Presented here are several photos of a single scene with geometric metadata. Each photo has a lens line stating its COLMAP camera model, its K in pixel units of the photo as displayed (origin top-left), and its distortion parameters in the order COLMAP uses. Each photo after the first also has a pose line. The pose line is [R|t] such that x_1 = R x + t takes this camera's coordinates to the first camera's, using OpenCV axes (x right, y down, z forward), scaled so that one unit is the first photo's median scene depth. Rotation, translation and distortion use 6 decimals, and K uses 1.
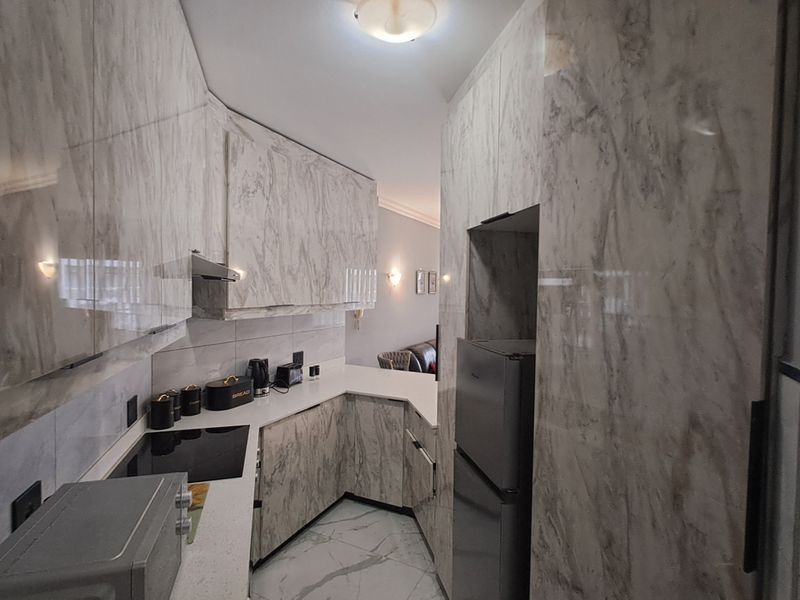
lens RADIAL K [[416.2, 0, 395.7], [0, 416.2, 300.0], [0, 0, 1]] dist [0.003113, 0.001985]
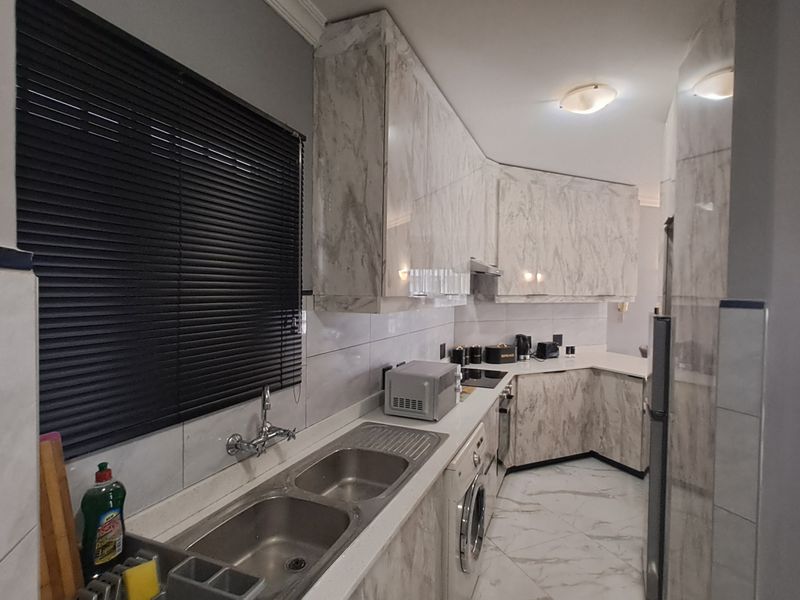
lens RADIAL K [[416.2, 0, 395.7], [0, 416.2, 300.0], [0, 0, 1]] dist [0.003113, 0.001985]
pose [[0.761021, 0.011866, -0.648619, 0.247110], [-0.021255, 0.999752, -0.006648, 0.047323], [0.648379, 0.018846, 0.761084, -0.327349]]
